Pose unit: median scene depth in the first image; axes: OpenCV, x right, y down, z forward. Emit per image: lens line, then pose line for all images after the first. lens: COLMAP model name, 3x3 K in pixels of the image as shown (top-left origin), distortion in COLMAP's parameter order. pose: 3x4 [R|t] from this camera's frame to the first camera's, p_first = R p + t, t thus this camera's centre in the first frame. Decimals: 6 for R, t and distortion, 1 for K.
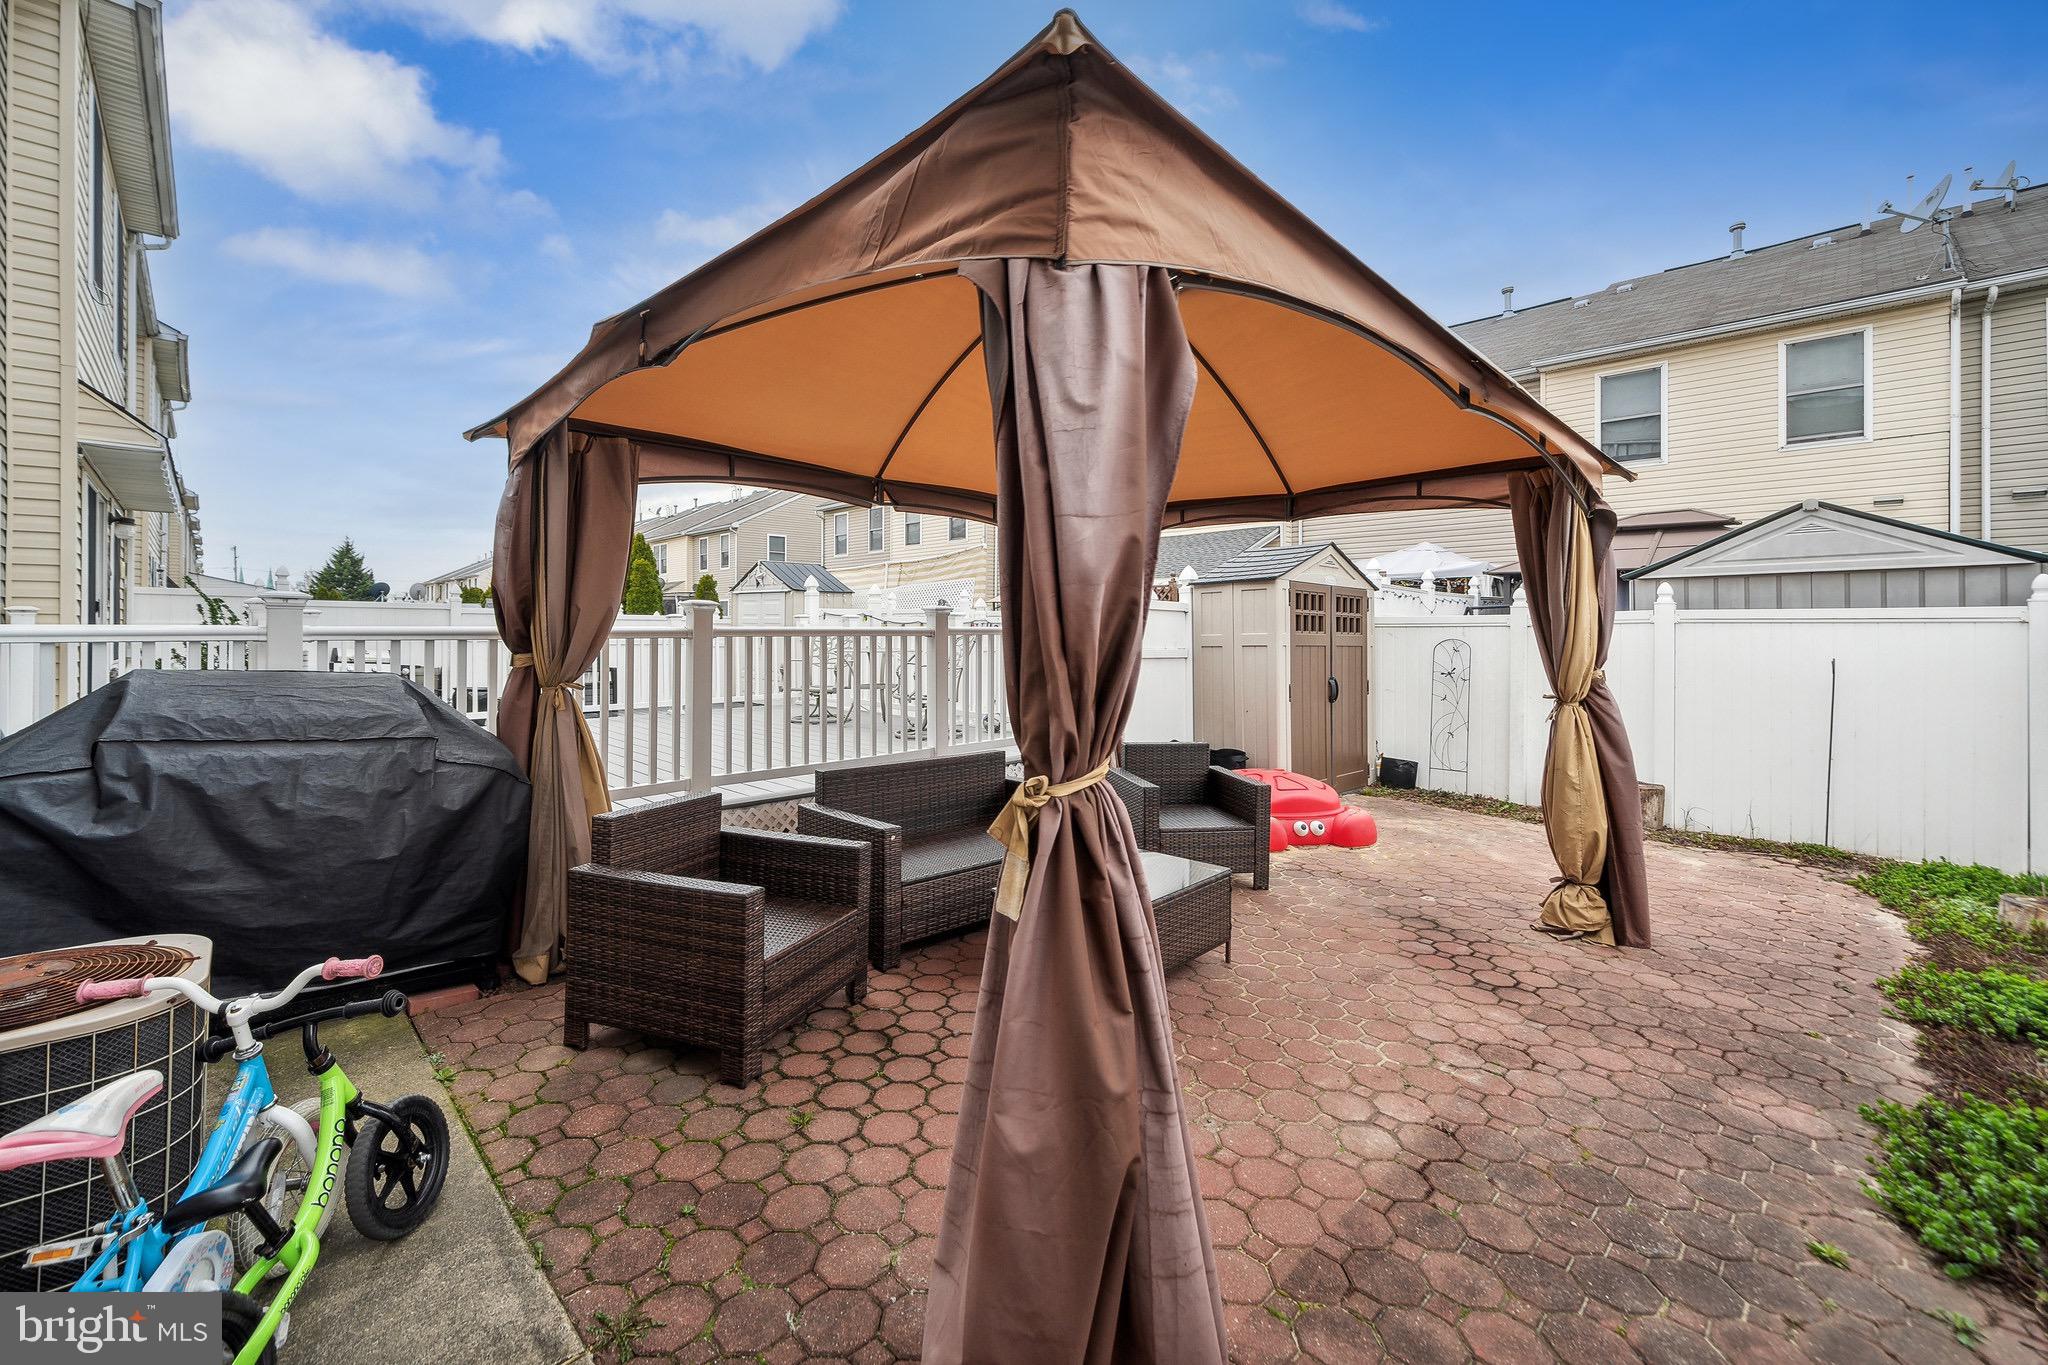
lens RADIAL K [[840.9, 0, 1013.6], [0, 840.9, 653.5], [0, 0, 1]] dist [0.000150, -0.000085]
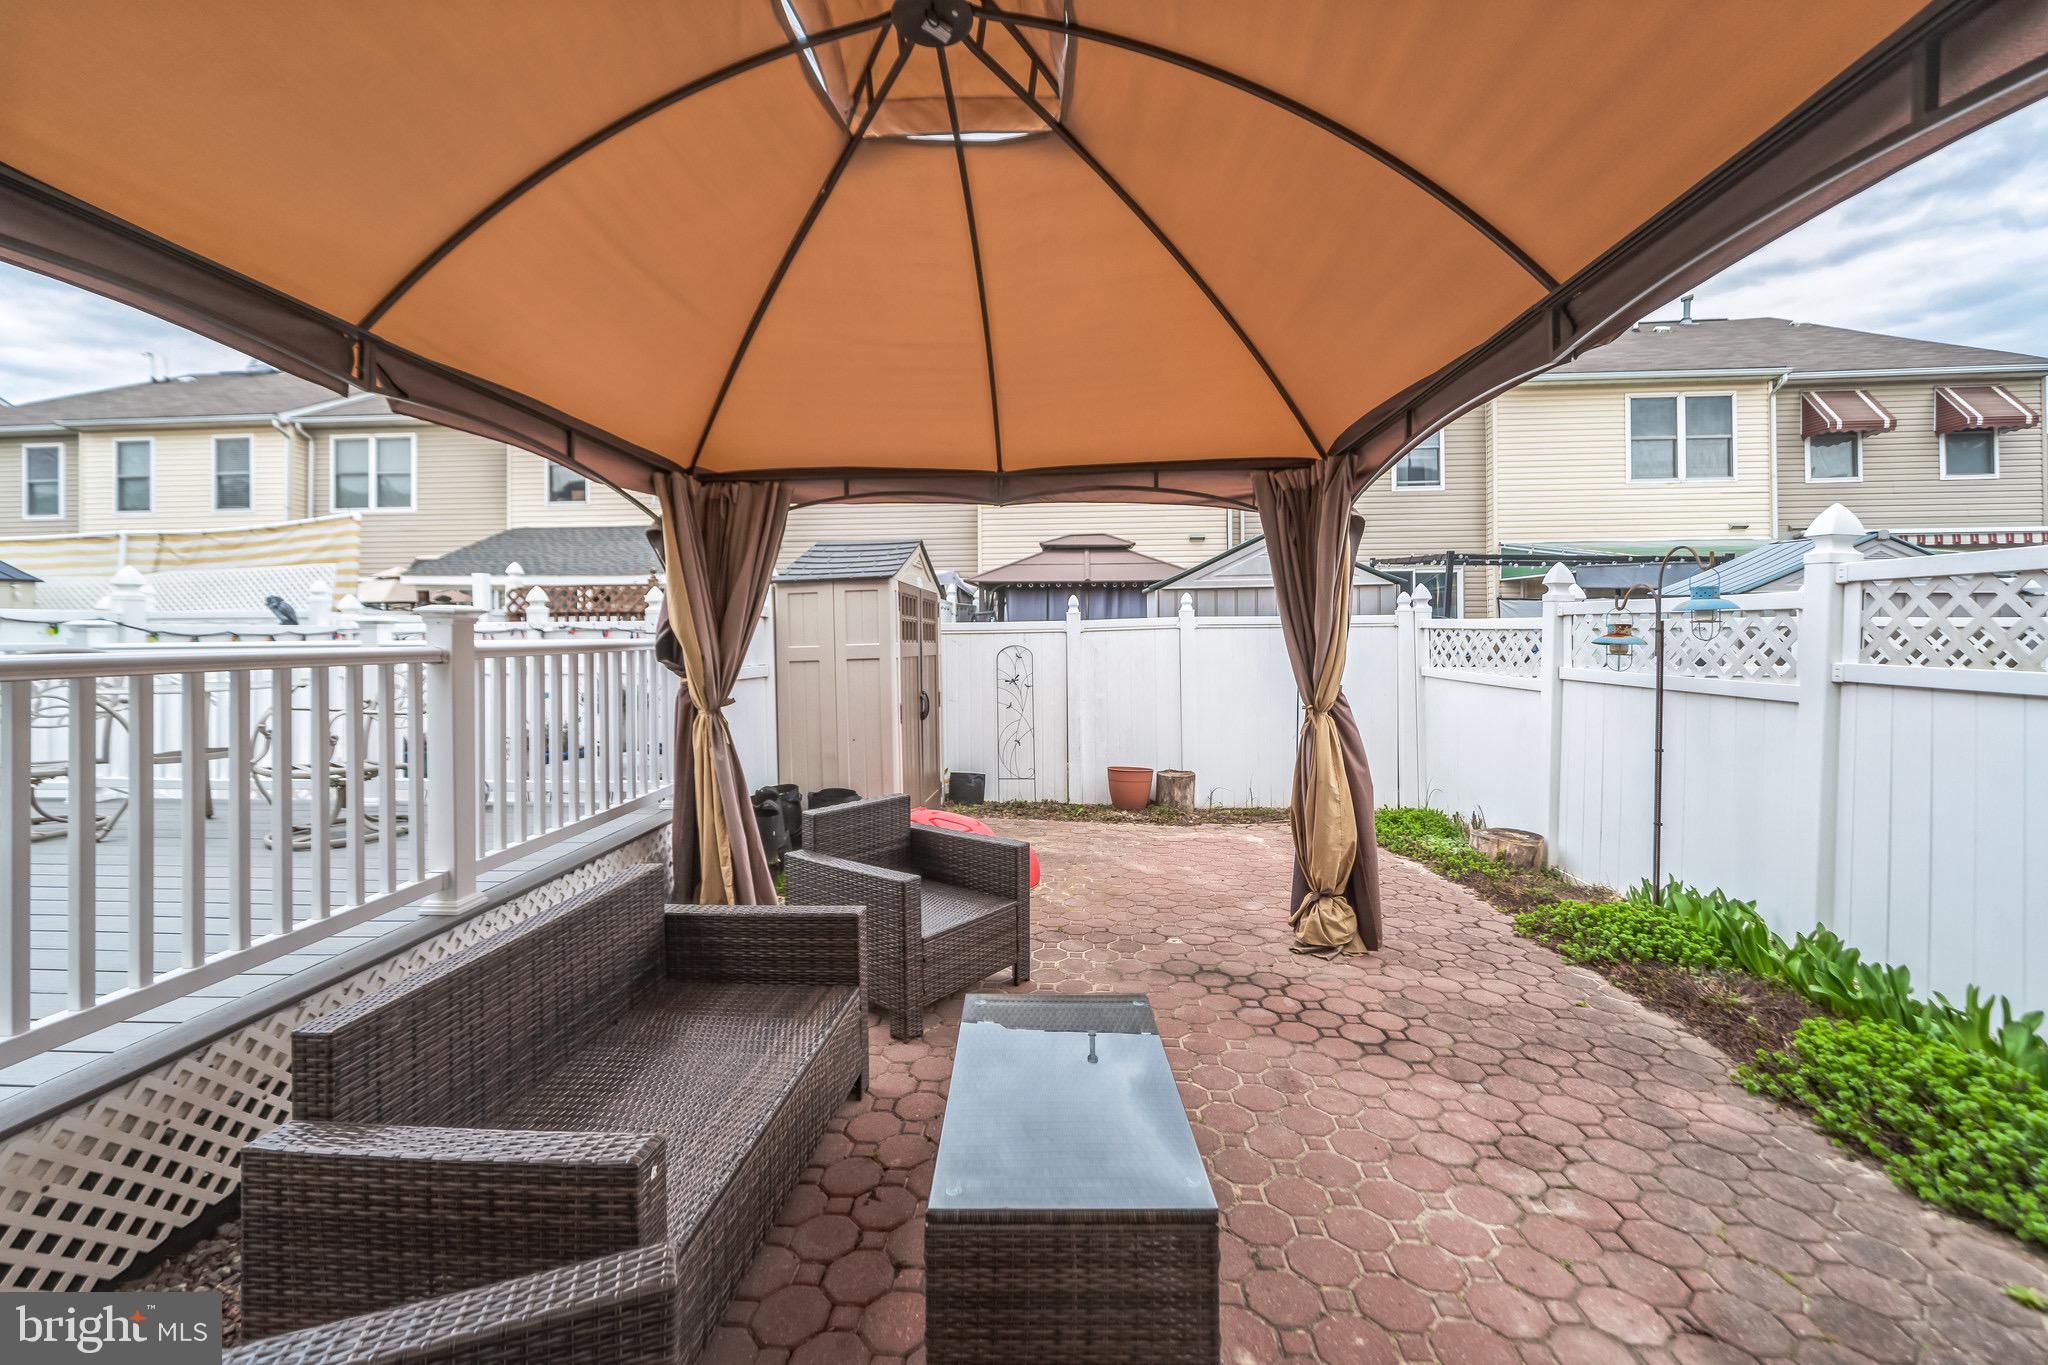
lens RADIAL K [[835.5, 0, 1023.8], [0, 835.5, 644.5], [0, 0, 1]] dist [-0.001930, -0.000645]
pose [[0.748866, -0.018676, 0.662458, -0.235622], [0.029266, 0.999560, -0.004904, -0.025397], [-0.662075, 0.023060, 0.749083, 0.497897]]
